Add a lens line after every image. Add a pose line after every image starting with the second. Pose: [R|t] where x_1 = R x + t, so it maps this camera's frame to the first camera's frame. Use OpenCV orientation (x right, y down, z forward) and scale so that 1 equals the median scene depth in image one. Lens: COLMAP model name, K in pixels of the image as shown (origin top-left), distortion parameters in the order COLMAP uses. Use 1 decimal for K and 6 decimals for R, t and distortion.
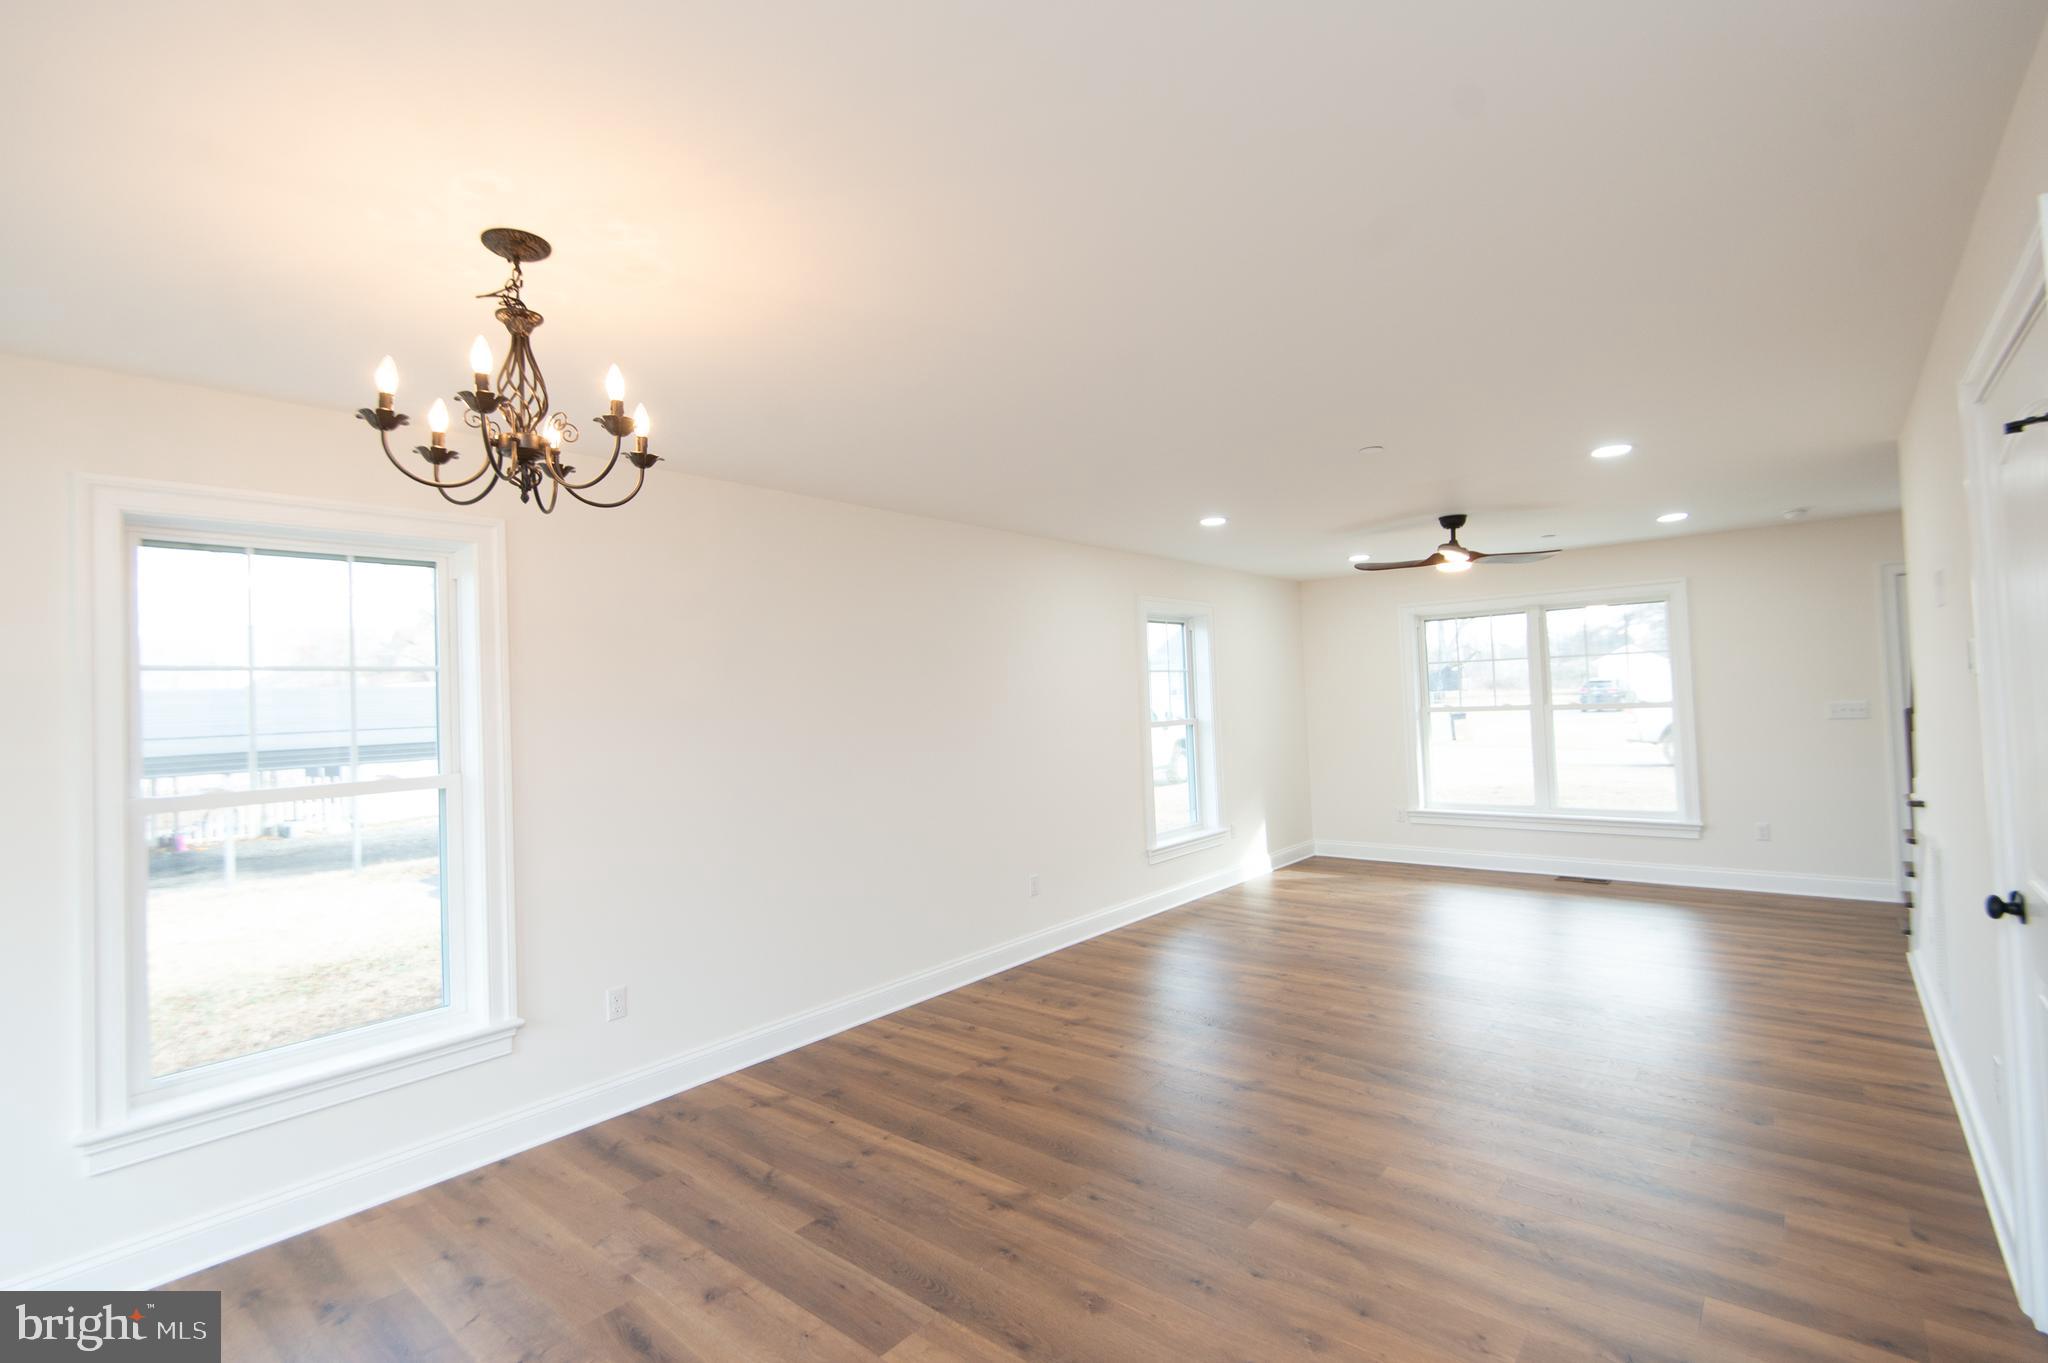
lens RADIAL K [[932.0, 0, 1024.0], [0, 932.0, 681.5], [0, 0, 1]] dist [0.042812, -0.020319]
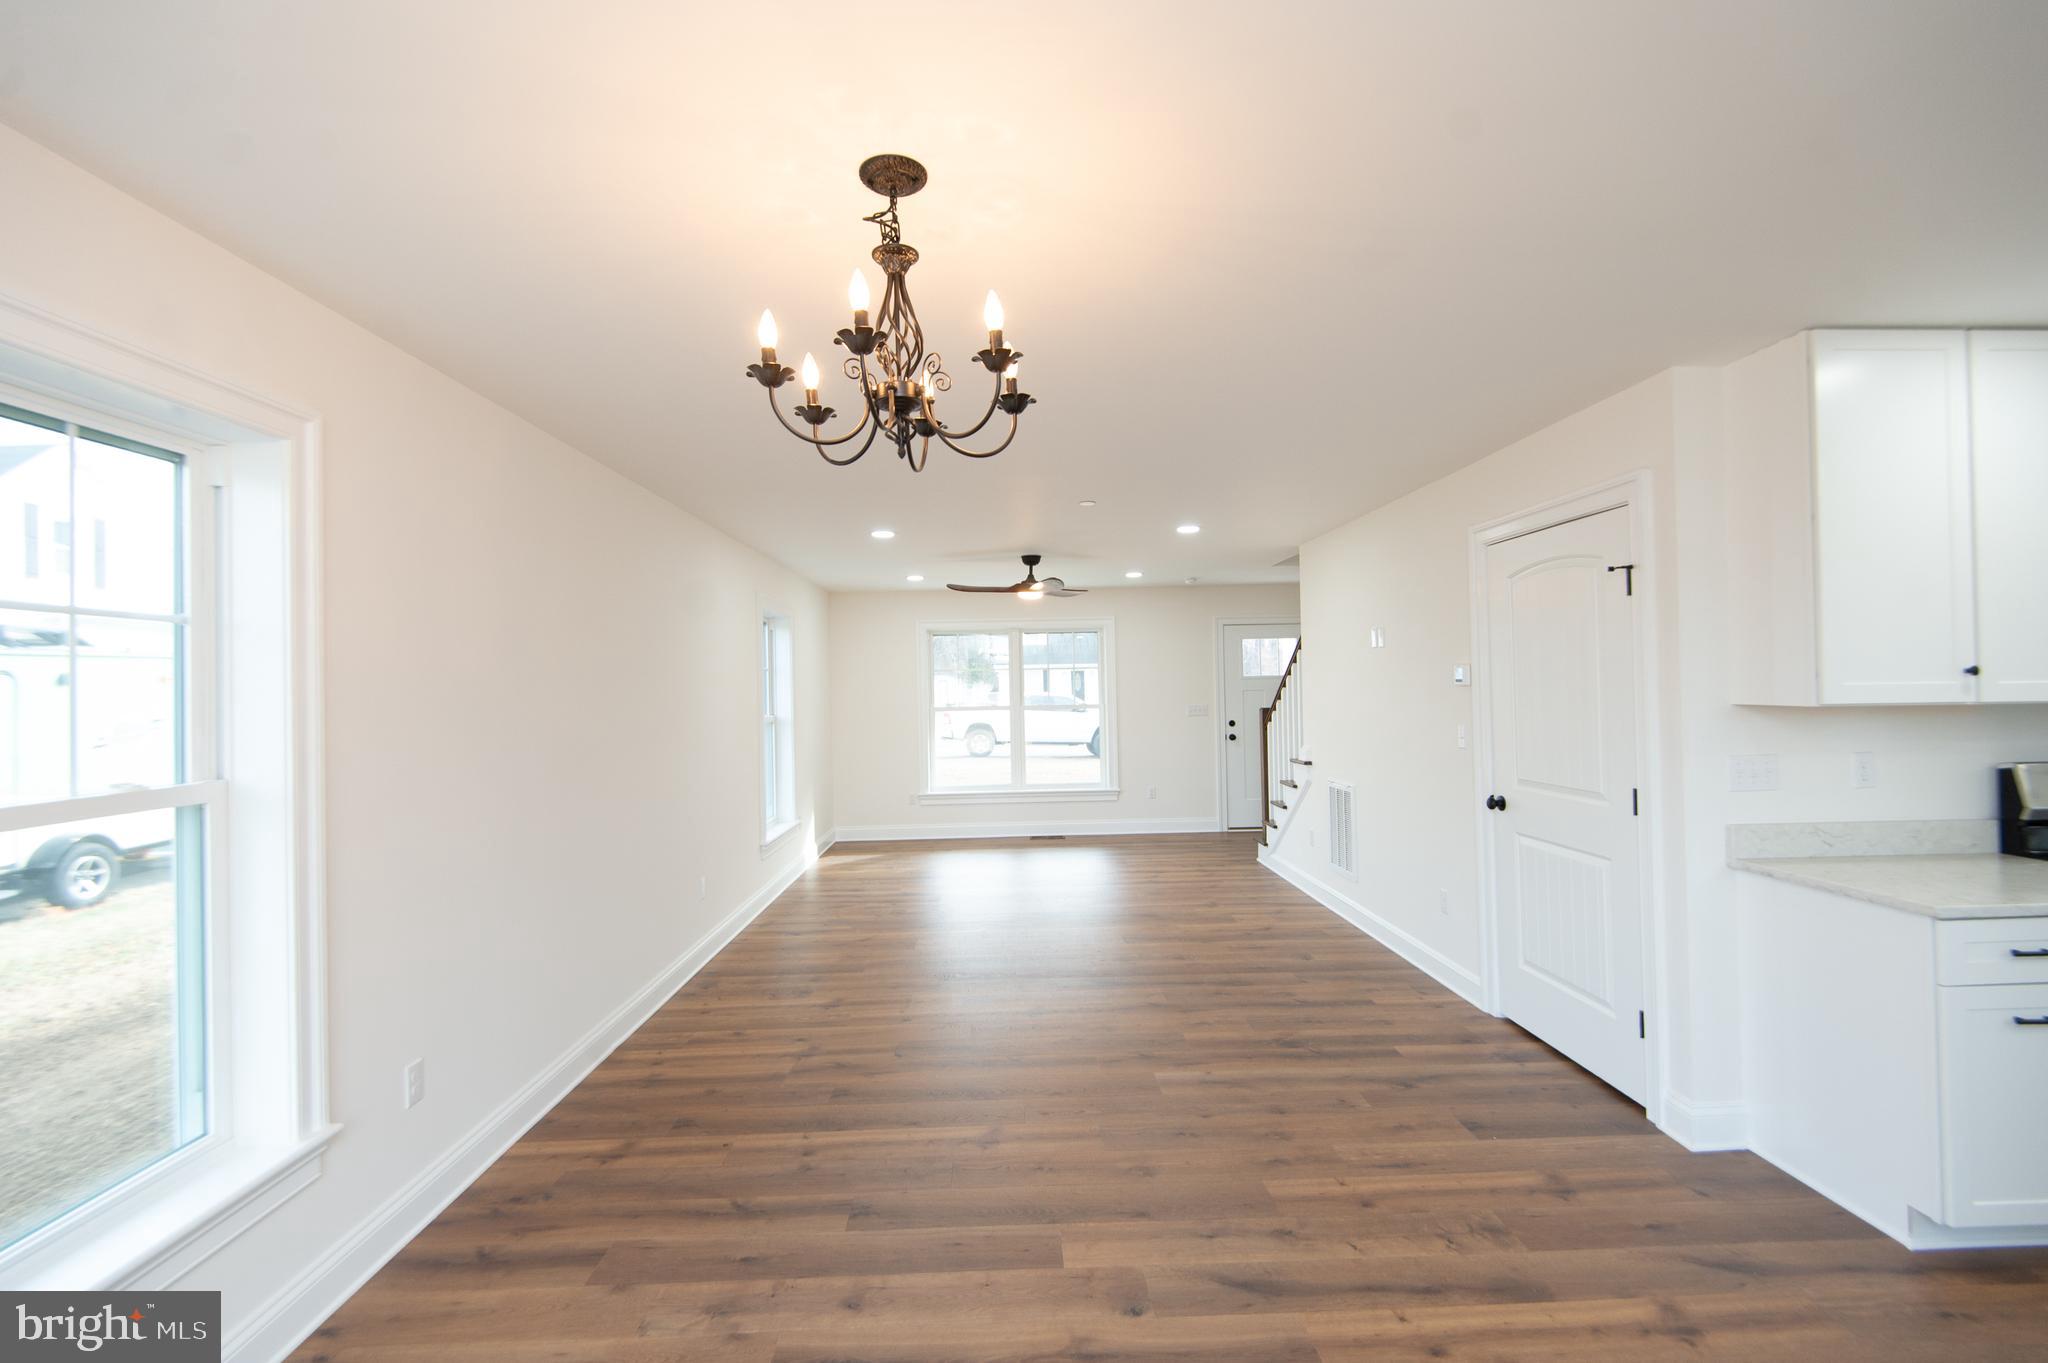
lens RADIAL K [[905.6, 0, 1024.0], [0, 905.6, 681.5], [0, 0, 1]] dist [0.016567, -0.000238]
pose [[0.749890, 0.027756, 0.660980, -0.505434], [-0.023185, 0.999608, -0.015672, 0.020767], [-0.661156, -0.003573, 0.750240, 0.123834]]
